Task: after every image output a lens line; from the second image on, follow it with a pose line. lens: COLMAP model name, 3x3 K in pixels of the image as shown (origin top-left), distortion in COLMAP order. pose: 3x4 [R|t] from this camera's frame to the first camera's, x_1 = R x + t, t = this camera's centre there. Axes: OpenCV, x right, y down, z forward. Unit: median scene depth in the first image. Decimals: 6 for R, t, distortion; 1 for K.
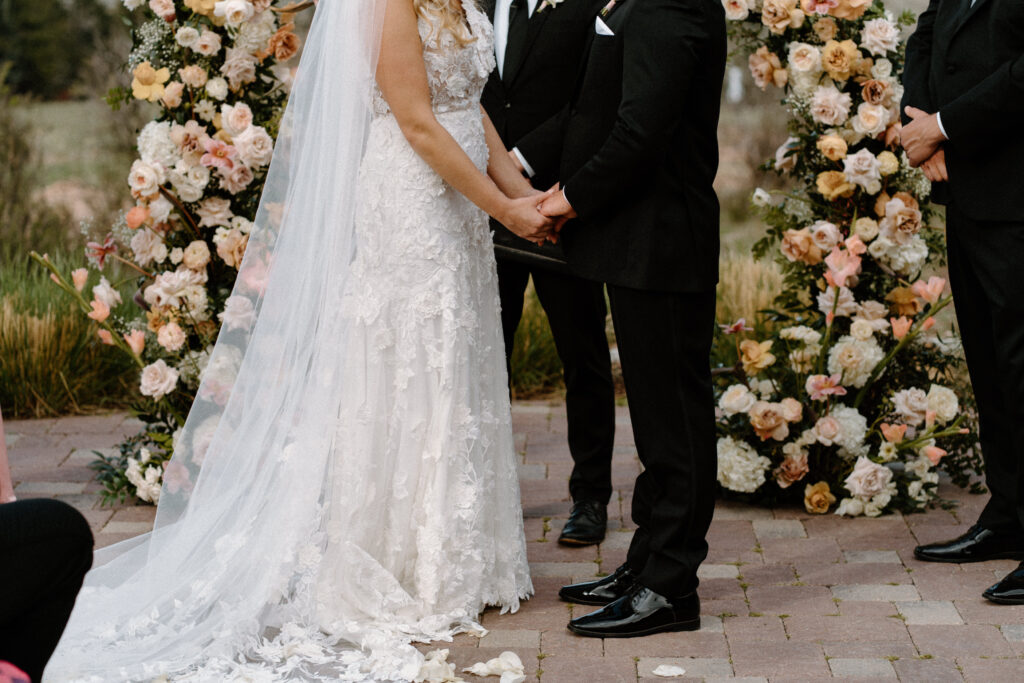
lens RADIAL K [[2385.8, 0, 510.0], [0, 2385.8, 342.7], [0, 0, 1]] dist [-0.045513, 0.000000]
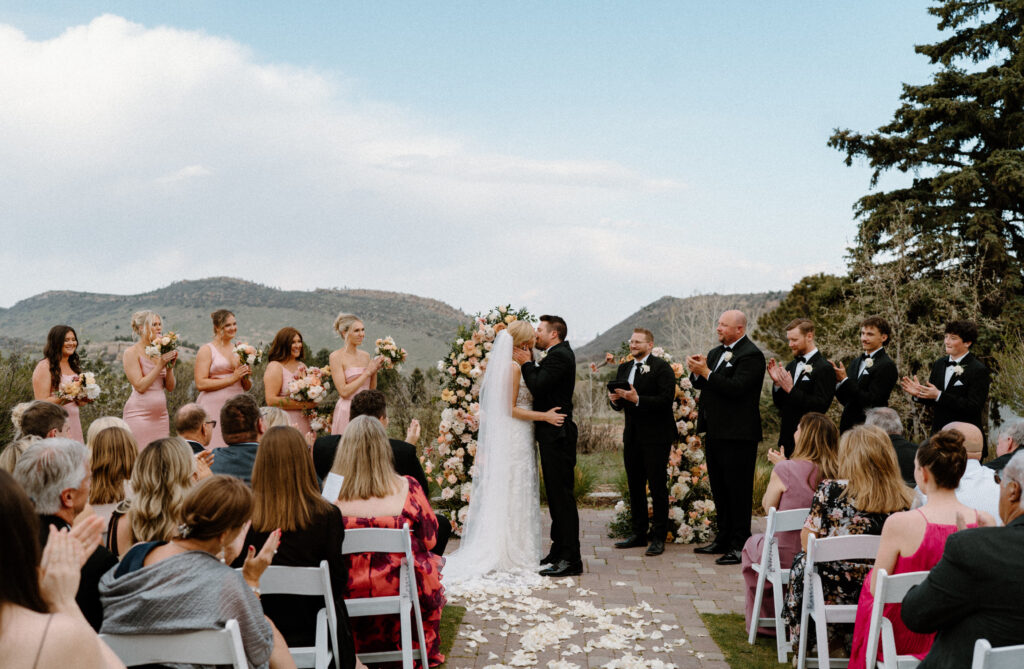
lens RADIAL K [[991.7, 0, 495.0], [0, 991.7, 328.3], [0, 0, 1]] dist [0.006603, 0.000000]
pose [[0.999046, 0.010968, -0.042265, -0.036385], [-0.018500, 0.983090, -0.182186, 0.037519], [0.039552, 0.182794, 0.982355, -0.267310]]
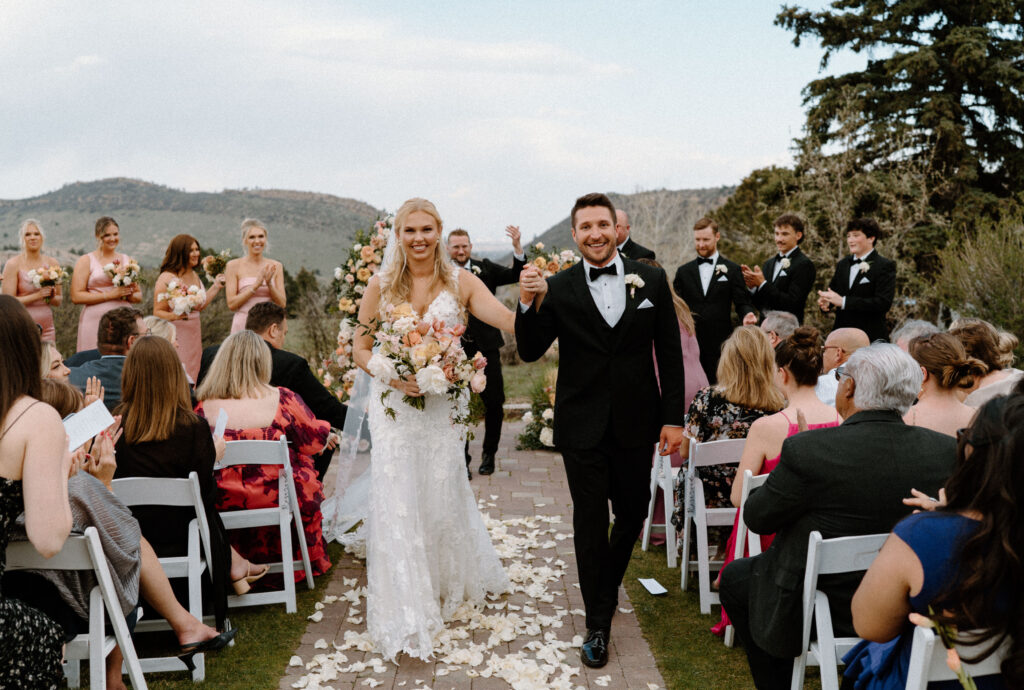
lens RADIAL K [[1084.9, 0, 442.8], [0, 1084.9, 344.5], [0, 0, 1]] dist [0.004192, 0.000000]
pose [[0.999658, -0.000269, -0.026145, 0.002138], [-0.001786, 0.996909, -0.078541, 0.042504], [0.026085, 0.078560, 0.996568, -0.307345]]
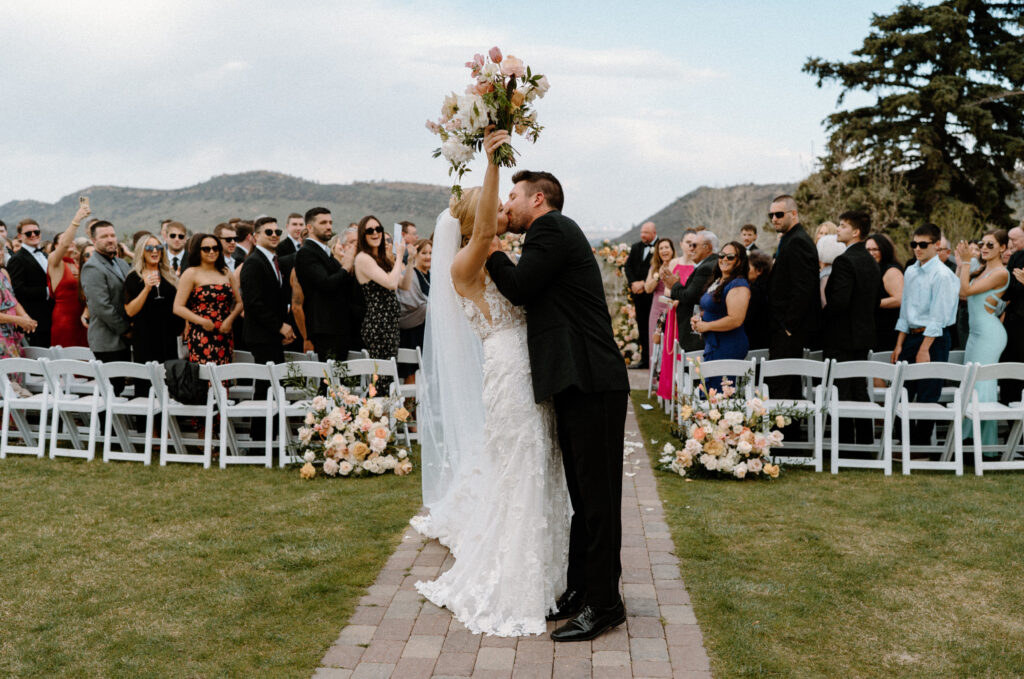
lens RADIAL K [[1026.7, 0, 508.4], [0, 1026.7, 336.4], [0, 0, 1]] dist [-0.006934, 0.000000]
pose [[0.997798, 0.011021, -0.065397, 0.024341], [-0.015485, 0.997556, -0.068139, 0.157046], [0.064486, 0.069002, 0.995530, -1.066462]]
